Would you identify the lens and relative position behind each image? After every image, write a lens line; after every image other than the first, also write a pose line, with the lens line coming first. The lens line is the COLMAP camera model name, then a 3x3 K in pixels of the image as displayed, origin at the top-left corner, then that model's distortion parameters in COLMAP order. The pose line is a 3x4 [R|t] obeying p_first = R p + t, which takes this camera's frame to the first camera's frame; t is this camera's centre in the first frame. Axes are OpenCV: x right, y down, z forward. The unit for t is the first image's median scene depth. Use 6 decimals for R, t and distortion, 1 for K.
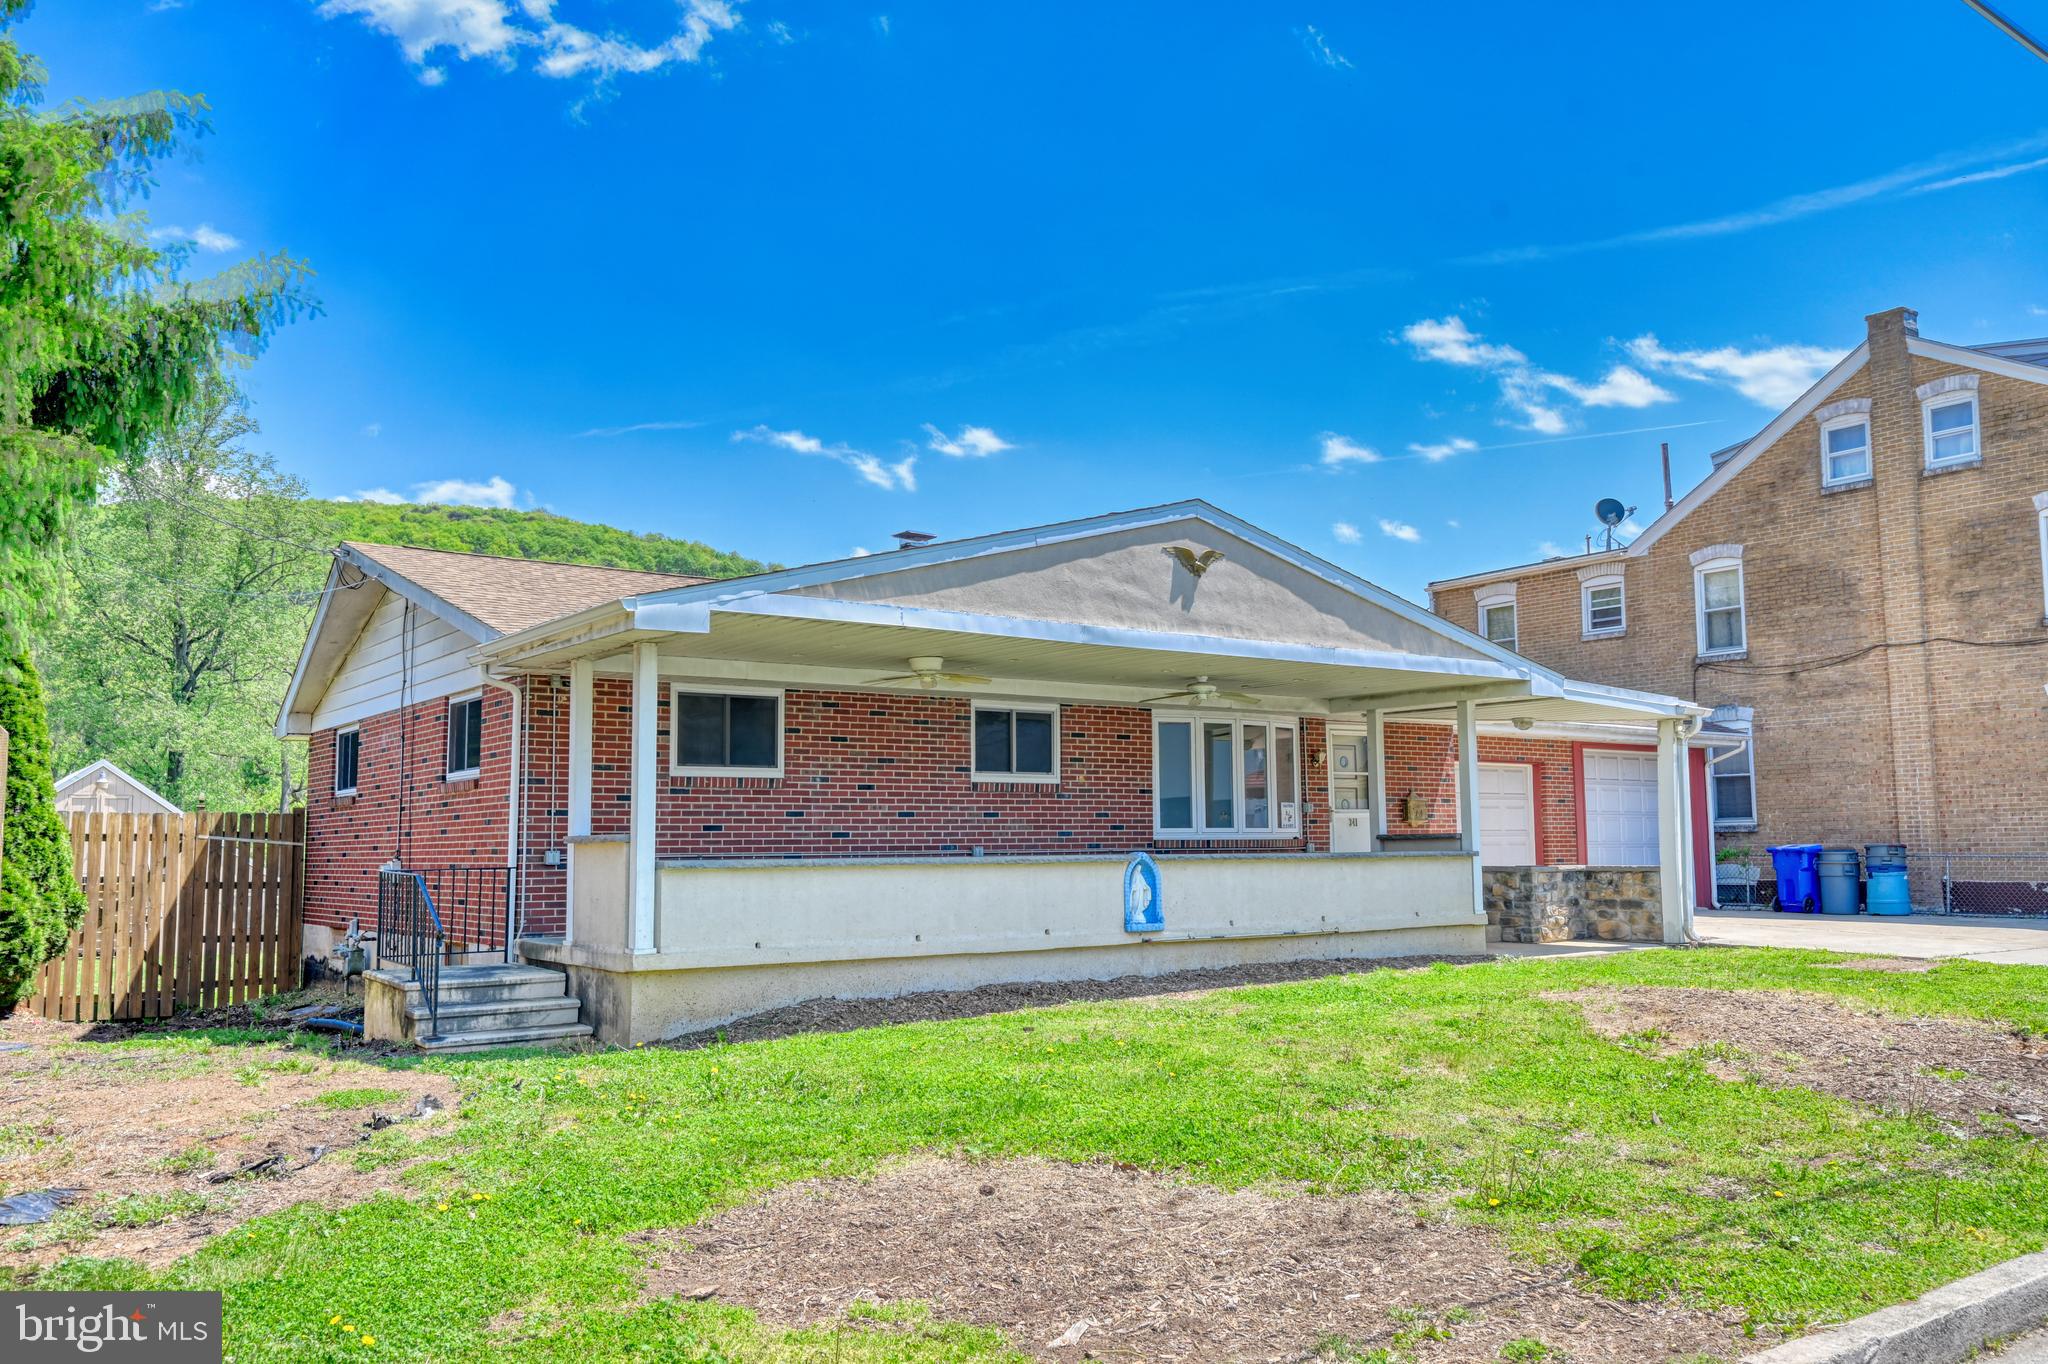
lens RADIAL K [[1616.1, 0, 1035.4], [0, 1616.1, 682.7], [0, 0, 1]] dist [-0.000626, 0.000264]
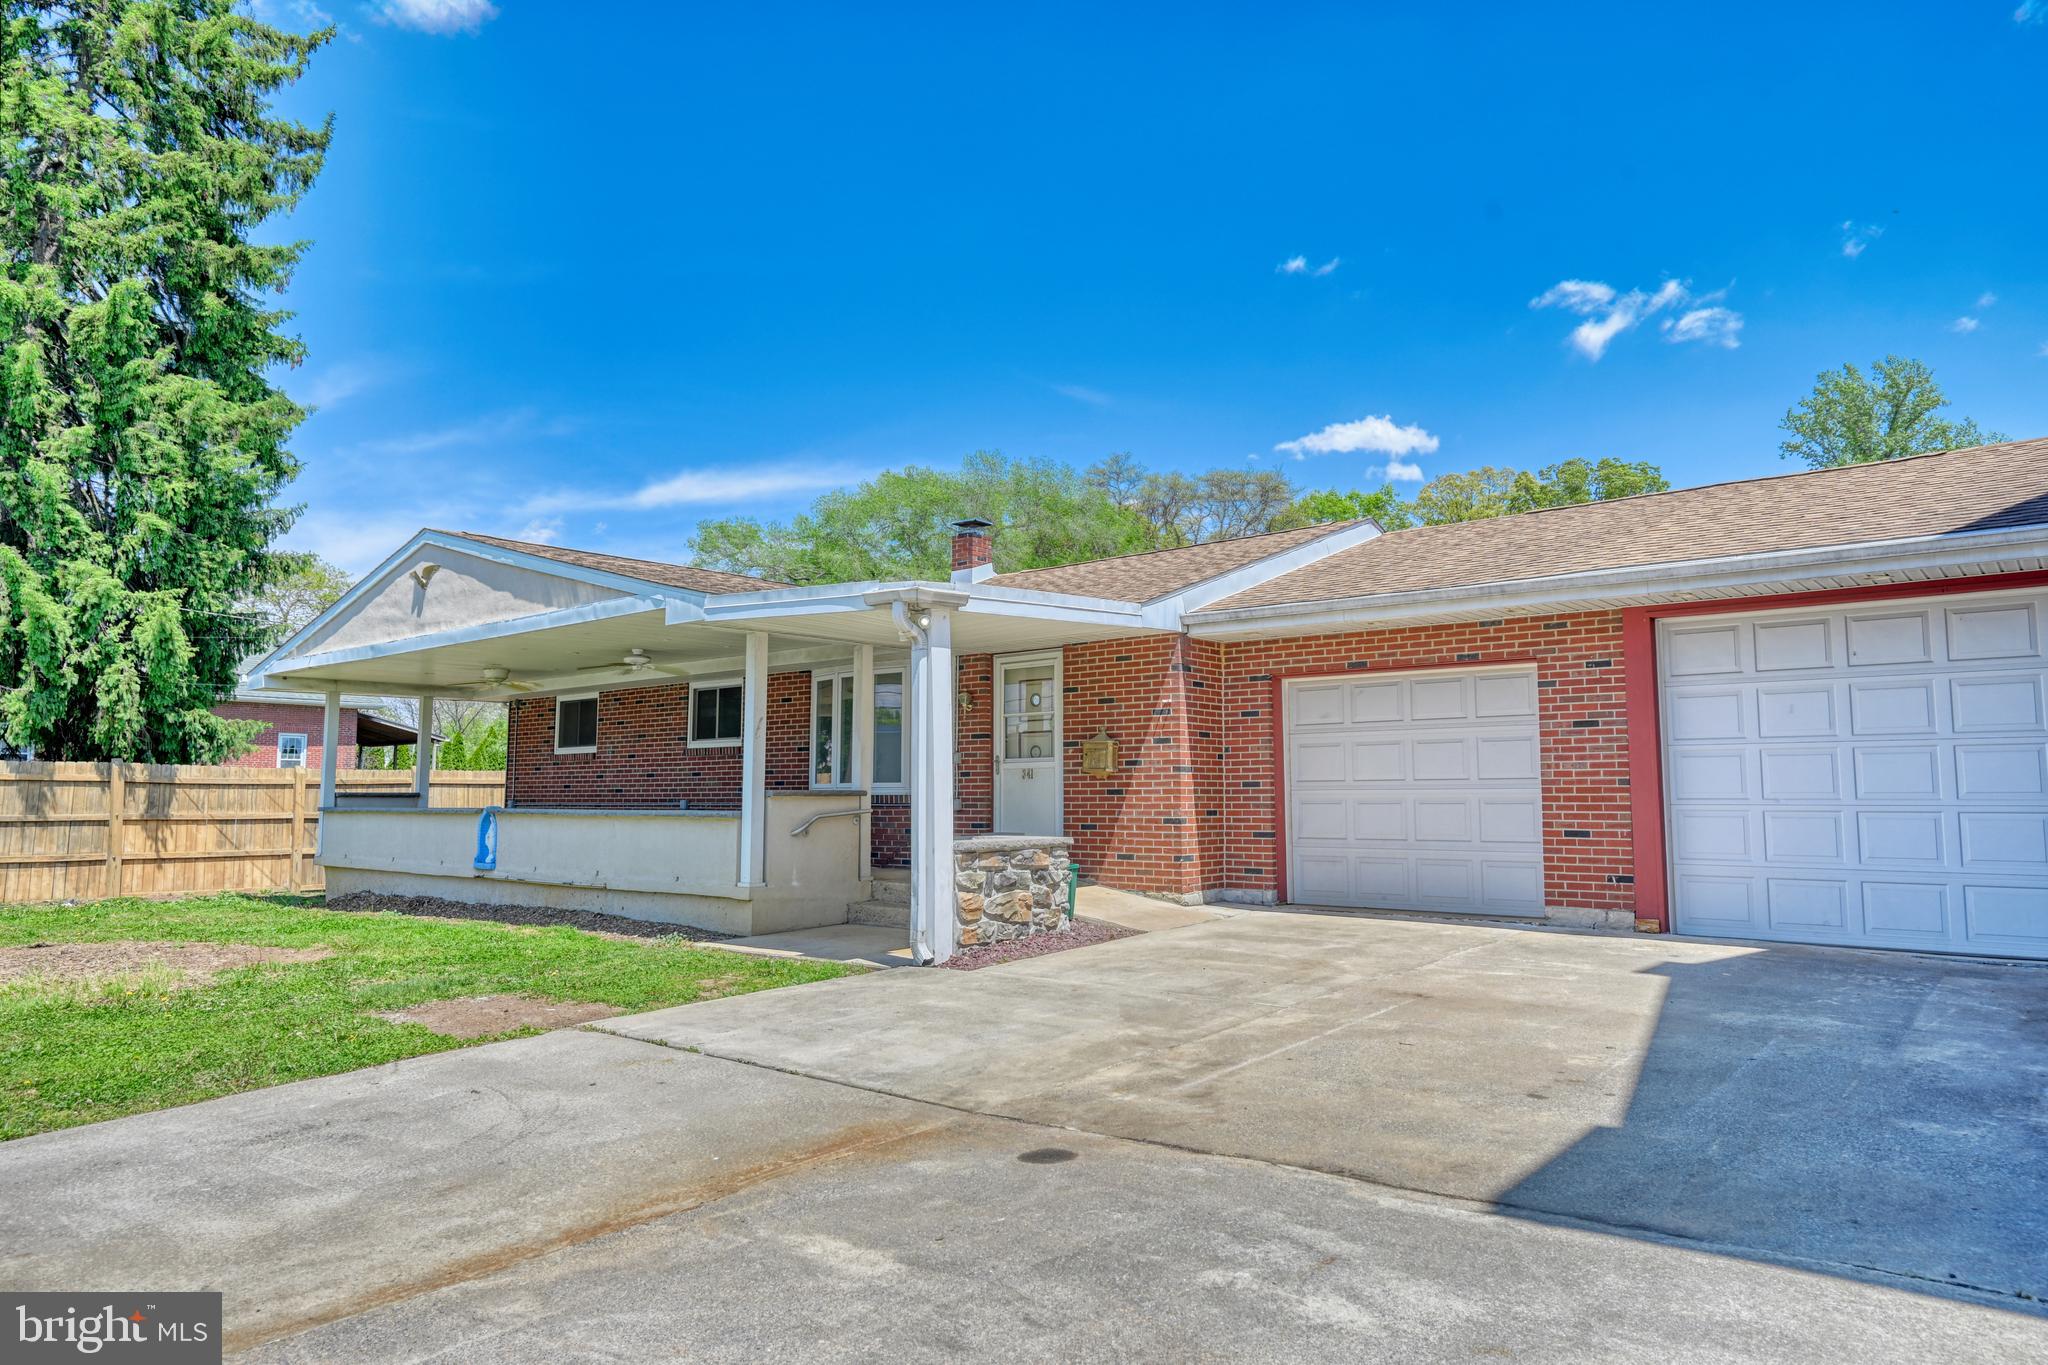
lens RADIAL K [[1282.2, 0, 1027.8], [0, 1282.2, 677.4], [0, 0, 1]] dist [0.004341, -0.000707]
pose [[0.229108, -0.082622, -0.969888, 0.974831], [0.098226, 0.993268, -0.061410, 0.091945], [0.968432, -0.081199, 0.235681, 1.007673]]
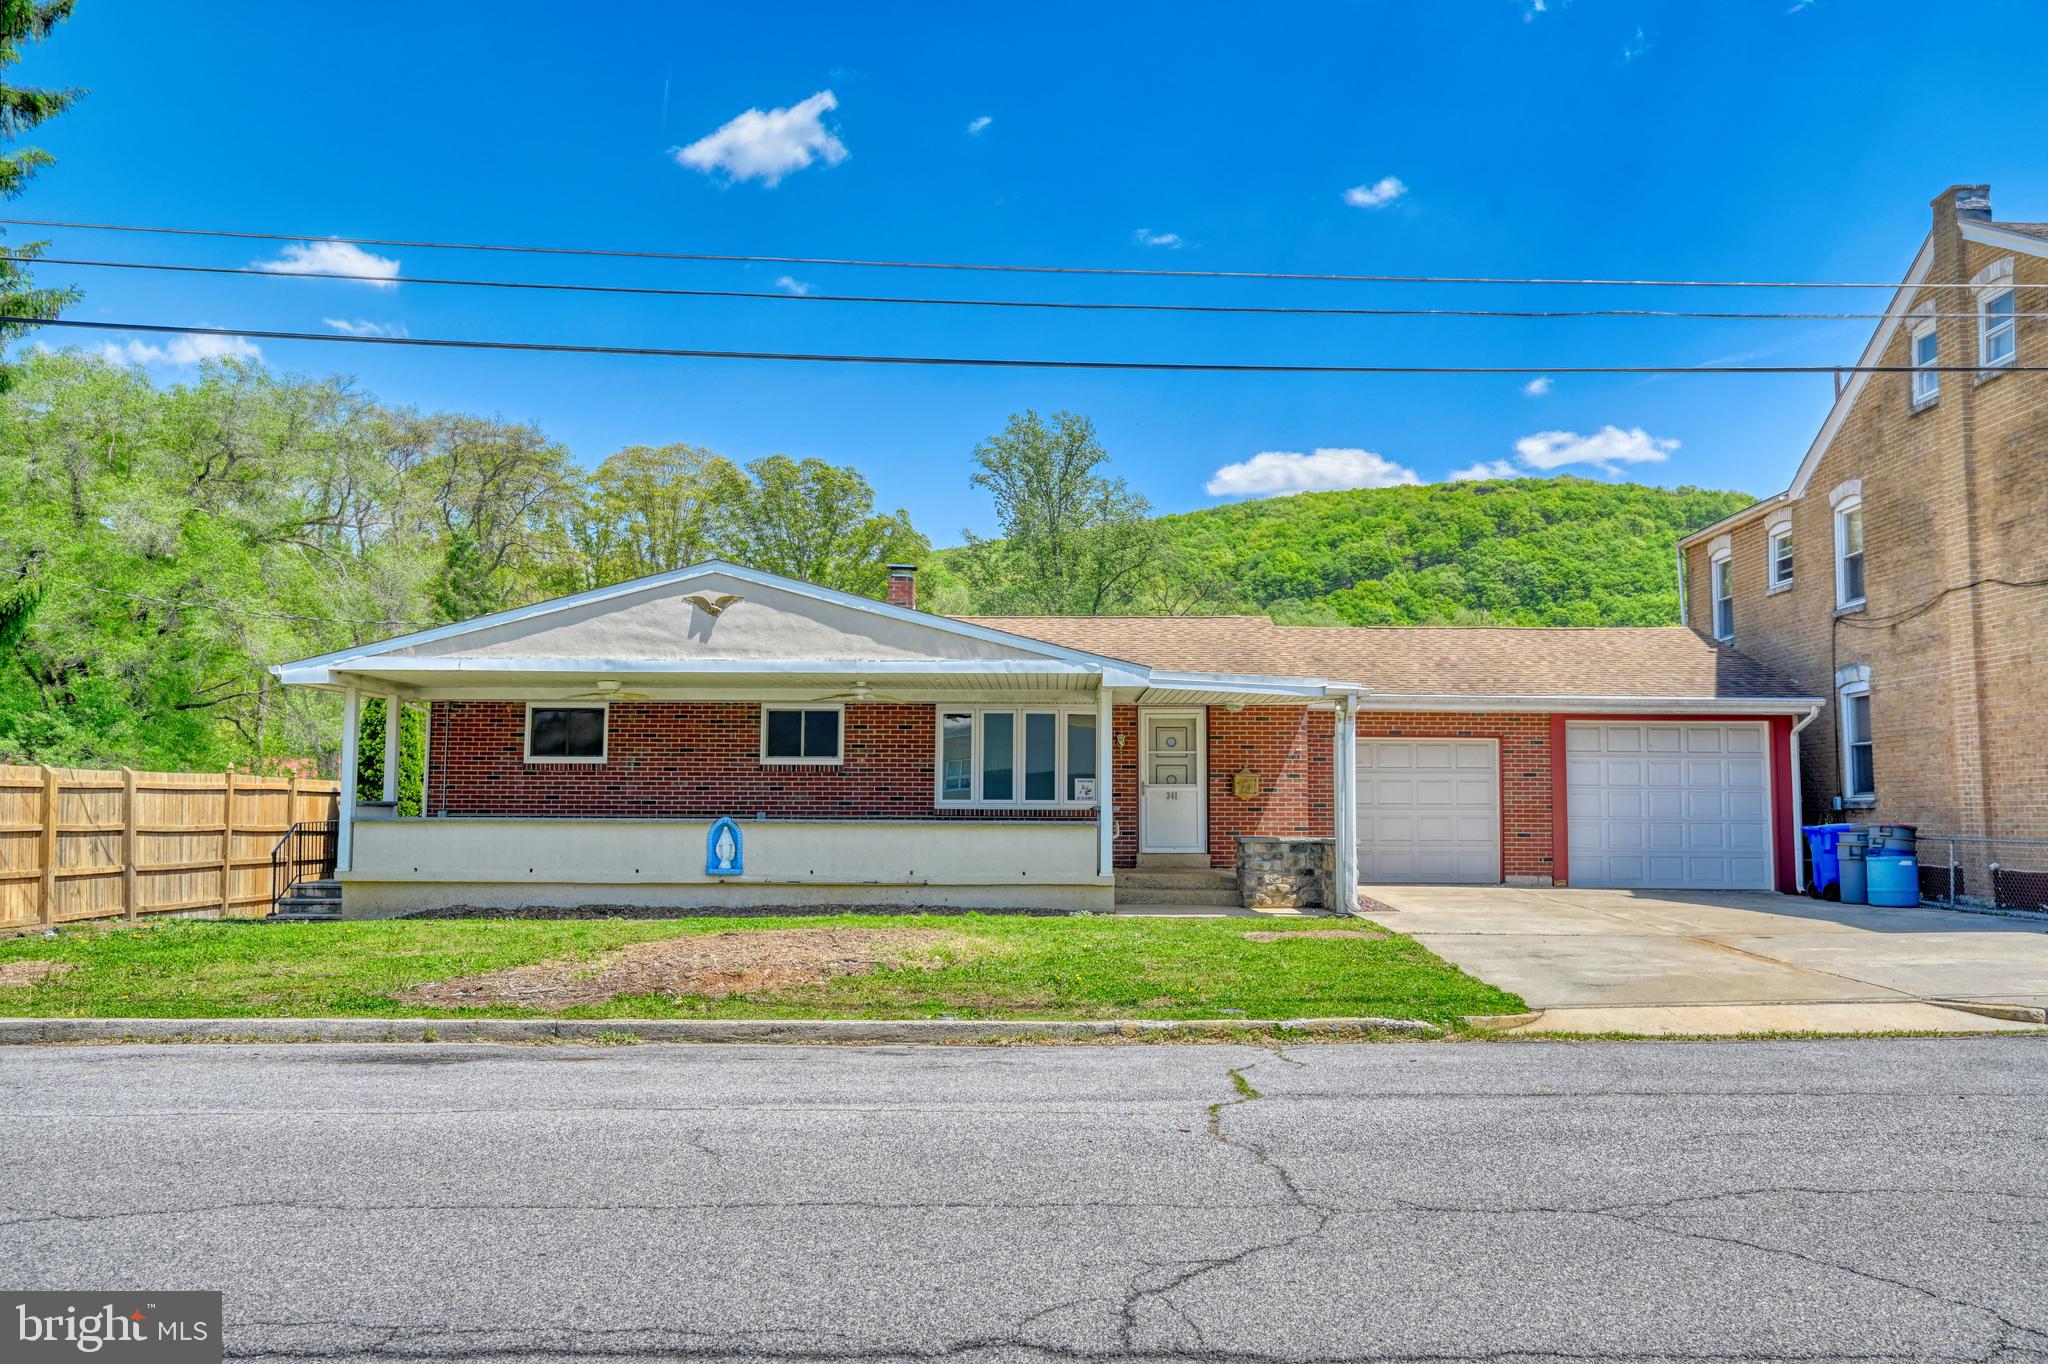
lens RADIAL K [[1616.1, 0, 1035.0], [0, 1616.1, 678.7], [0, 0, 1]] dist [-0.000626, 0.000264]
pose [[0.802226, -0.036740, -0.595889, 0.937733], [0.047851, 0.998850, 0.002835, -0.003031], [0.595100, -0.030789, 0.803062, 0.050542]]
